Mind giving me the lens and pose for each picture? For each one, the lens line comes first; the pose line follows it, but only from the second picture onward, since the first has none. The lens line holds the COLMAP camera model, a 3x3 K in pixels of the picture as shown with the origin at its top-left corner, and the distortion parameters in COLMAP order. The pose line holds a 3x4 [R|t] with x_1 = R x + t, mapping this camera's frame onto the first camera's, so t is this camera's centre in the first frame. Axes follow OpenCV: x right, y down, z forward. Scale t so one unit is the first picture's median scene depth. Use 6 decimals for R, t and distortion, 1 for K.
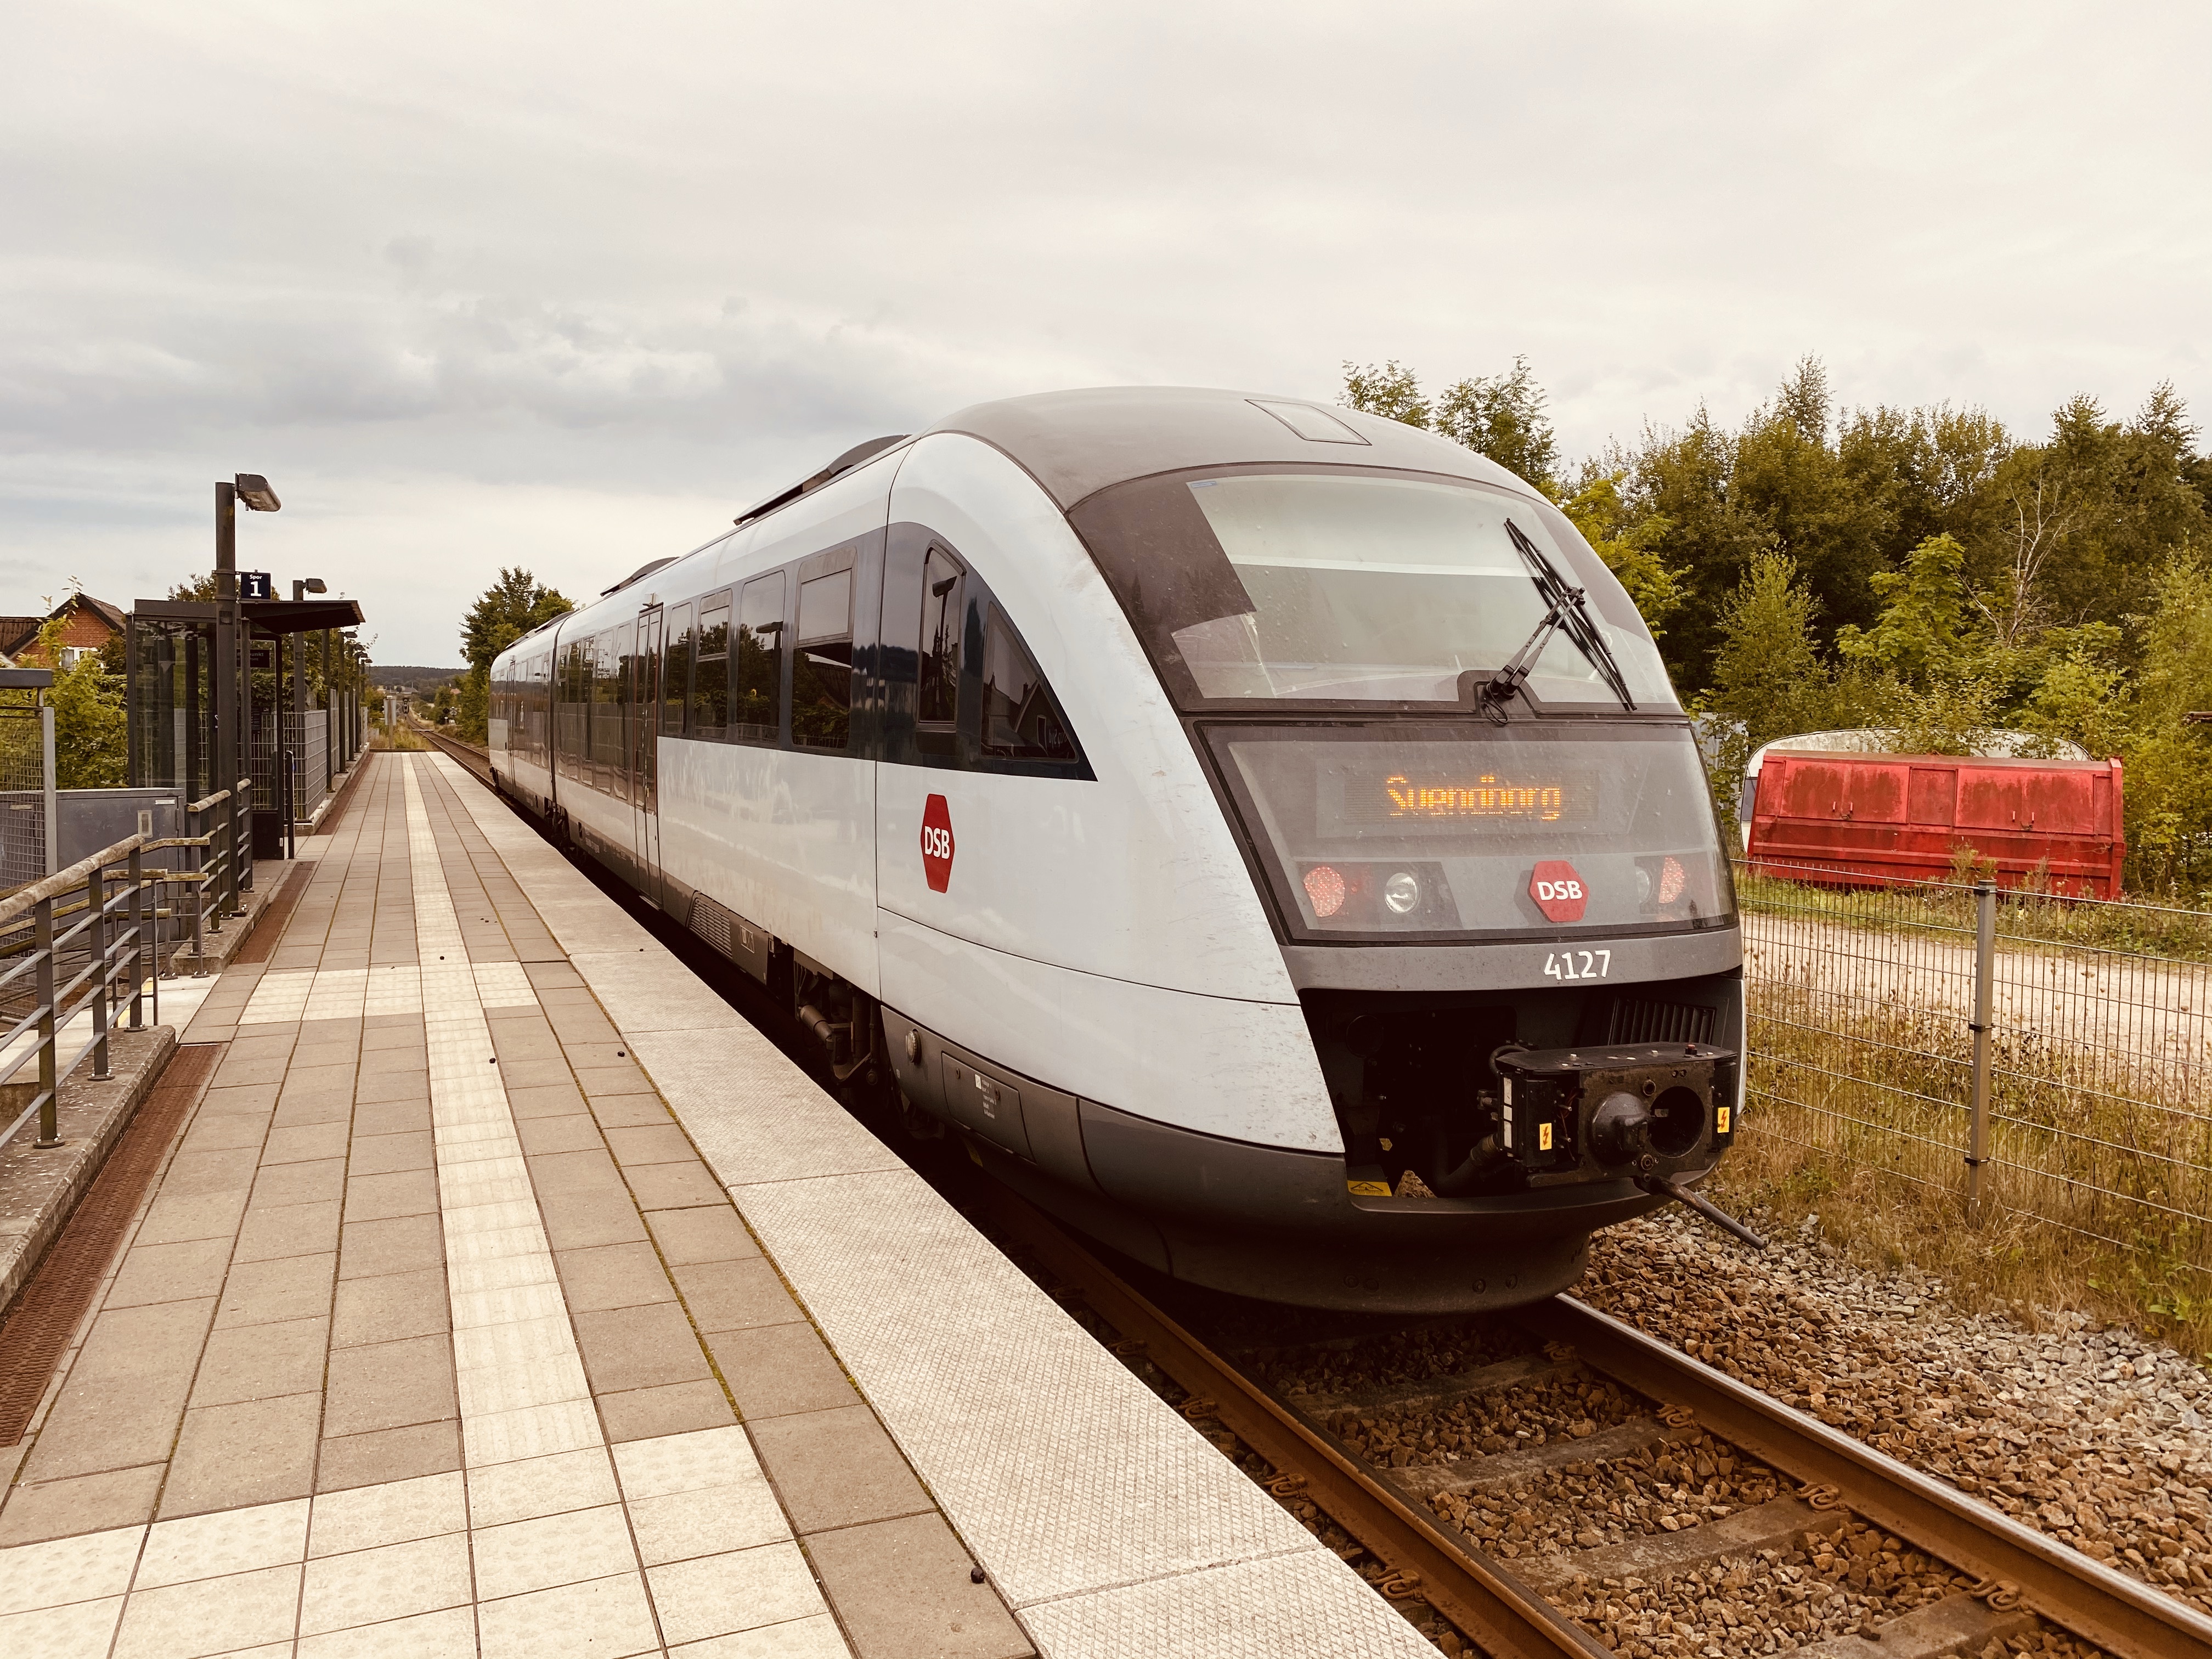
lens RADIAL K [[1686.3, 0, 1123.3], [0, 1686.3, 802.3], [0, 0, 1]] dist [0.037018, -0.040968]
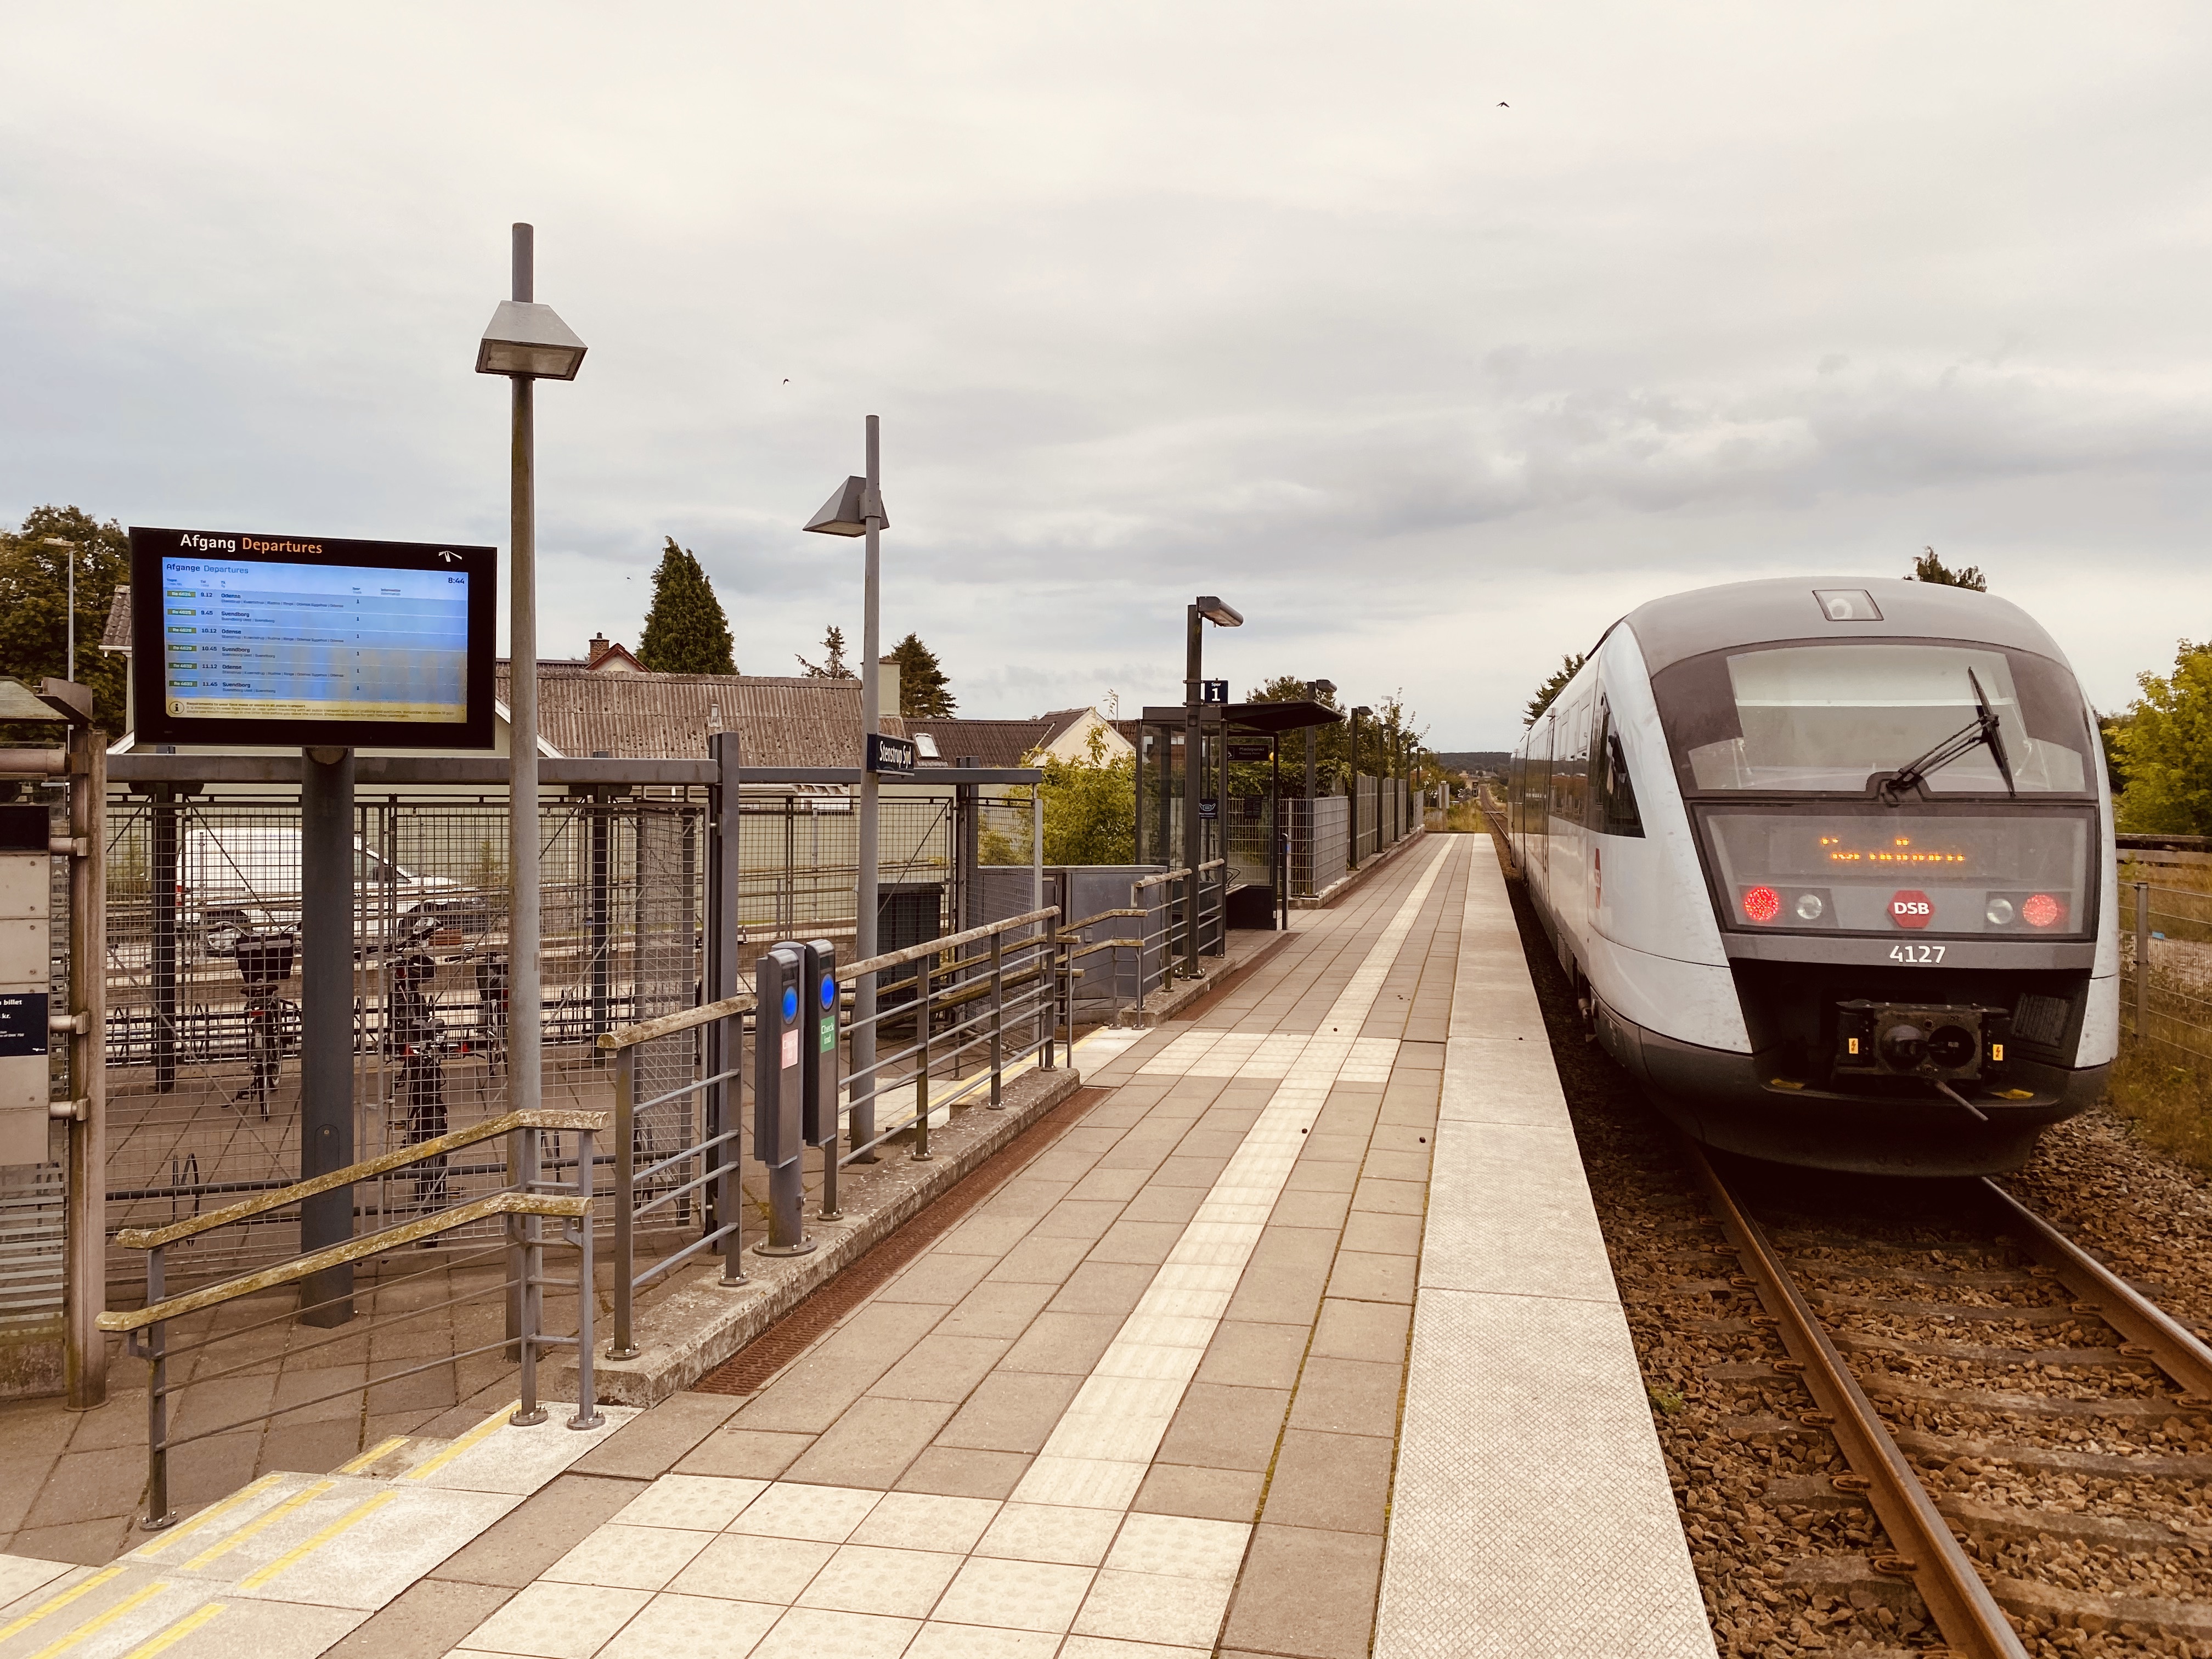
lens RADIAL K [[1686.3, 0, 1081.1], [0, 1686.3, 800.9], [0, 0, 1]] dist [0.037018, -0.040968]
pose [[0.803902, -0.002842, -0.594754, 0.183920], [-0.026381, 0.998834, -0.040431, -0.010072], [0.594176, 0.048193, 0.802890, 0.075272]]
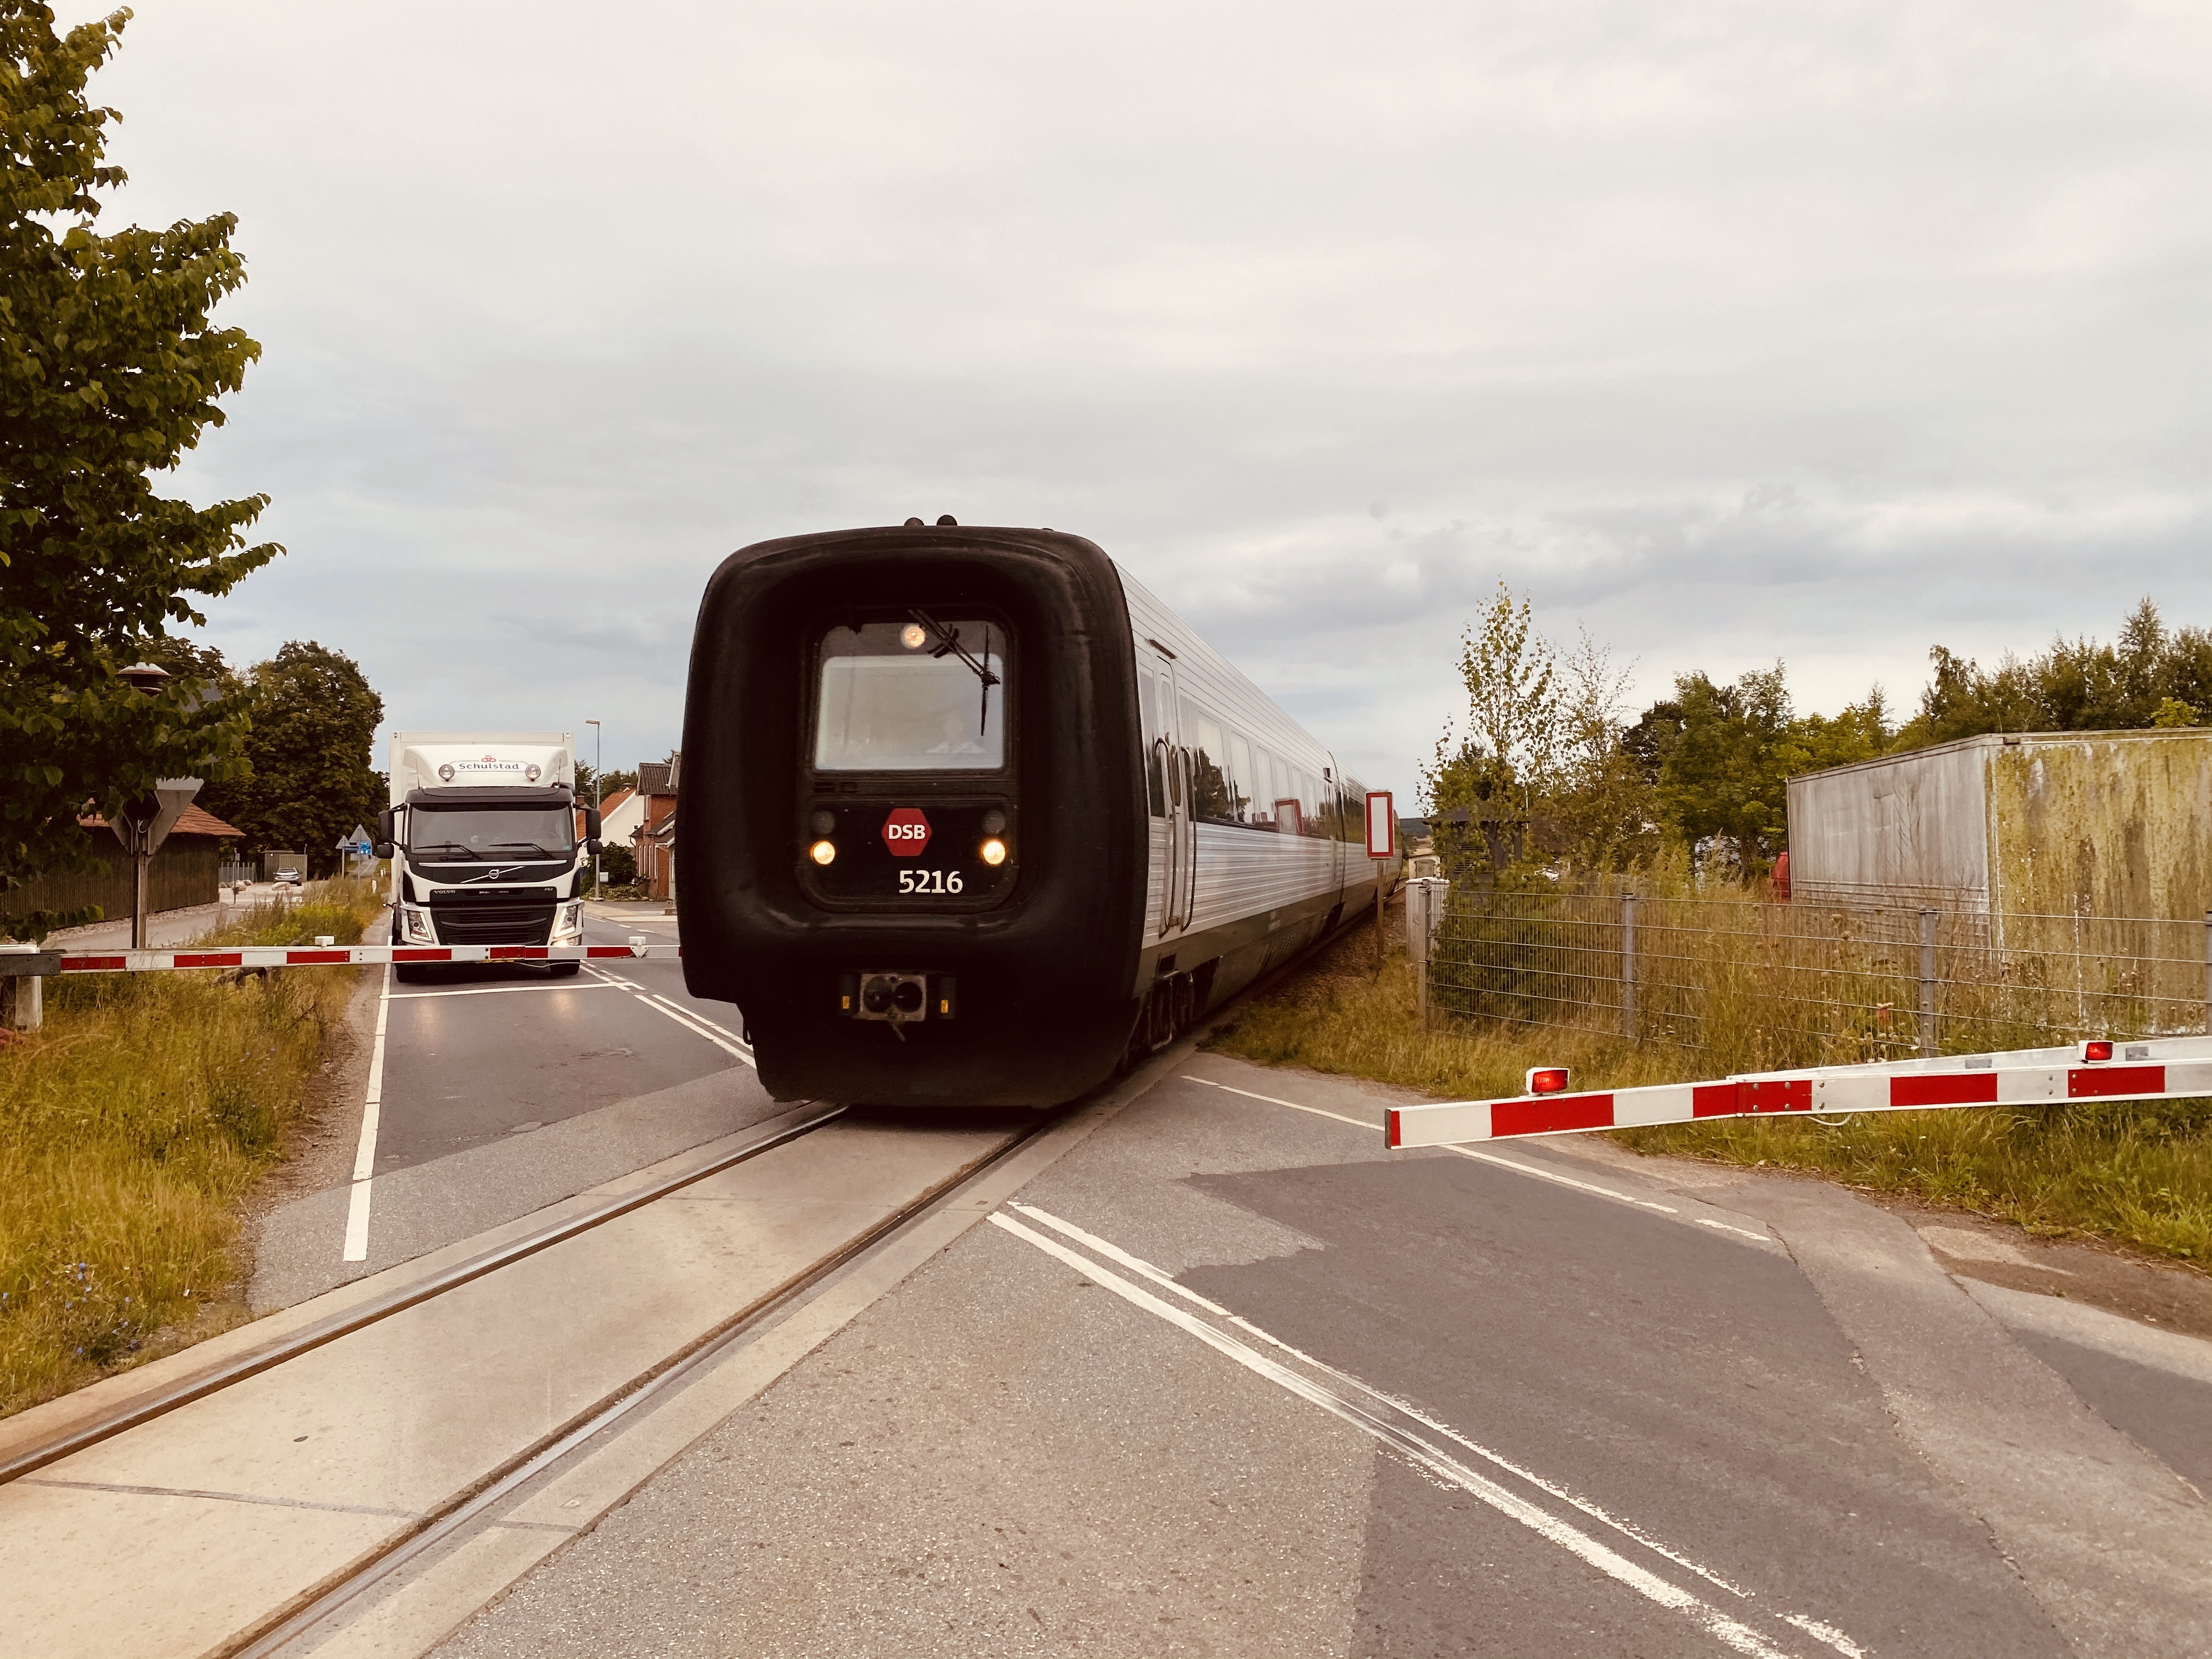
lens RADIAL K [[1686.3, 0, 1100.0], [0, 1686.3, 816.8], [0, 0, 1]] dist [0.037018, -0.040968]
pose [[0.819440, -0.027515, -0.572504, 3.291908], [-0.016298, 0.997325, -0.071259, 0.361518], [0.572933, 0.067723, 0.816799, -4.925938]]
